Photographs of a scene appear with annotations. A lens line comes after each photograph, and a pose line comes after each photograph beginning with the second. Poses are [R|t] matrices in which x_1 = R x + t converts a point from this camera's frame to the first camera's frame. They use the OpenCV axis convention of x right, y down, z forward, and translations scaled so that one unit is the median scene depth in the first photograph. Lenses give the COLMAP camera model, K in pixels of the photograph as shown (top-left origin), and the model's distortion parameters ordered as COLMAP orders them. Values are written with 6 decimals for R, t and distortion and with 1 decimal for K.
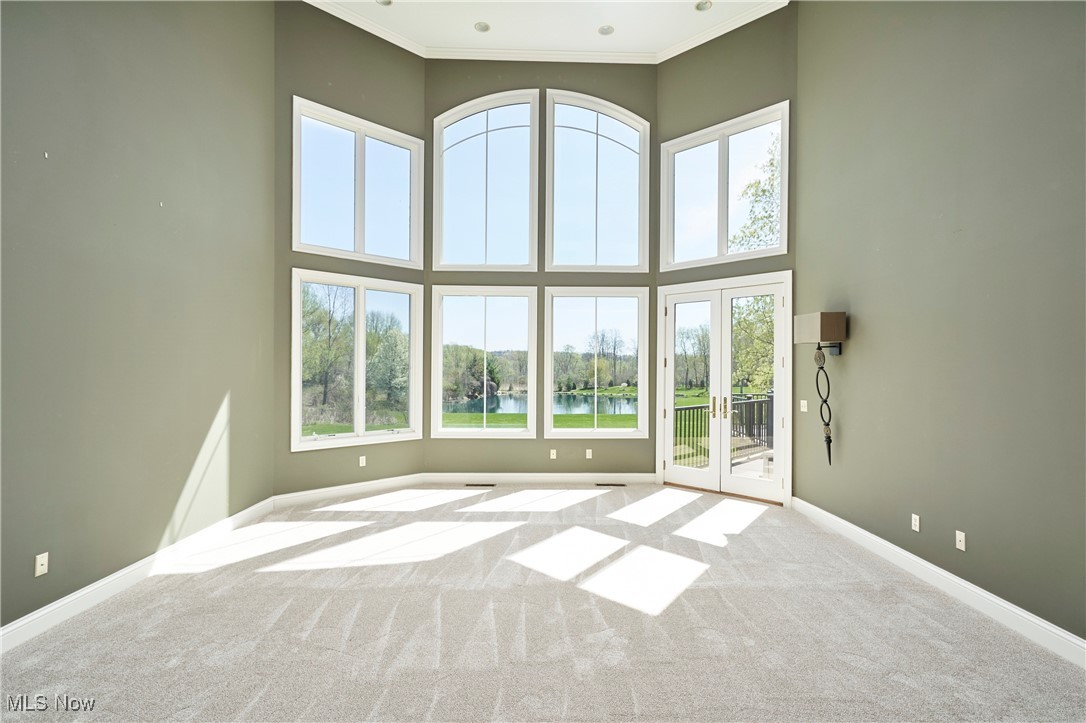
lens RADIAL K [[516.8, 0, 543.0], [0, 516.8, 361.5], [0, 0, 1]] dist [0.001410, 0.000131]
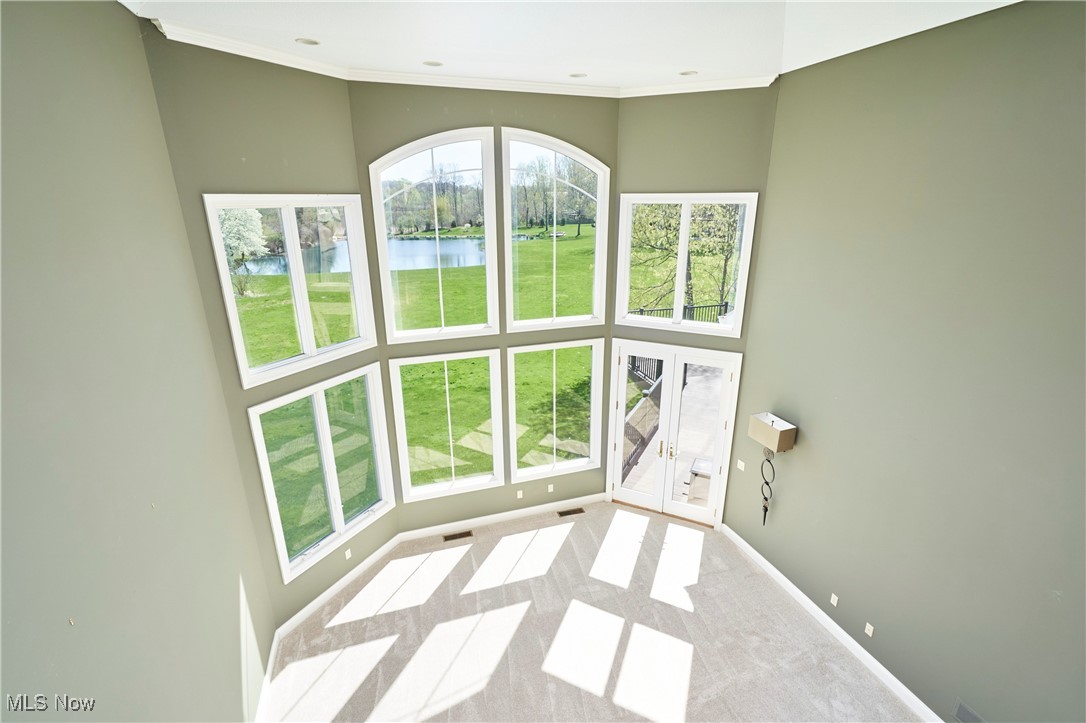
lens RADIAL K [[501.0, 0, 543.0], [0, 501.0, 361.5], [0, 0, 1]] dist [-0.003051, 0.000039]
pose [[0.952717, -0.104360, 0.285377, -0.207429], [0.008049, 0.947510, 0.319625, -0.426564], [-0.303754, -0.302215, 0.903548, 0.111782]]
